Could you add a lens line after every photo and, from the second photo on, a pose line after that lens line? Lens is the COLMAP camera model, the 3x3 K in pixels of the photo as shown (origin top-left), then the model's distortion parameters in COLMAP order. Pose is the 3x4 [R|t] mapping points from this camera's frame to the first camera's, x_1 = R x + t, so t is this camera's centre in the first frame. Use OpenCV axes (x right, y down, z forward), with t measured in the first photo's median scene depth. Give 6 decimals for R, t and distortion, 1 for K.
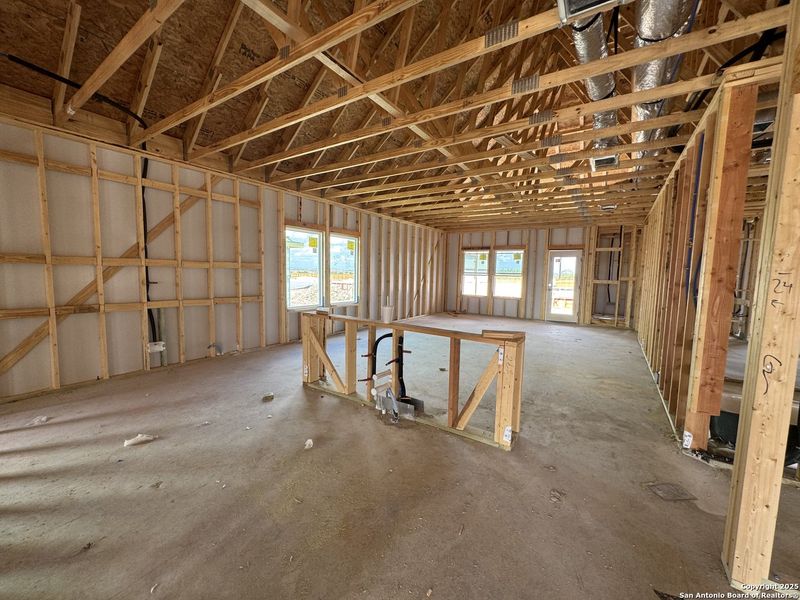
lens RADIAL K [[320.9, 0, 399.2], [0, 320.9, 301.0], [0, 0, 1]] dist [-0.000367, -0.000108]
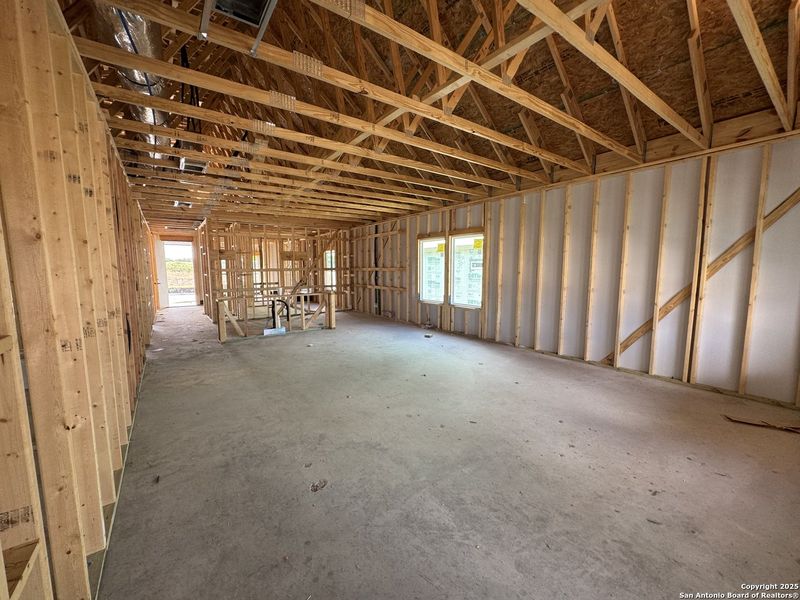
lens RADIAL K [[320.9, 0, 399.2], [0, 320.9, 301.0], [0, 0, 1]] dist [-0.000367, -0.000108]
pose [[-0.348600, 0.077185, -0.934088, 1.094611], [-0.089357, 0.989327, 0.115097, -0.135037], [0.933002, 0.123591, -0.337983, 1.566894]]
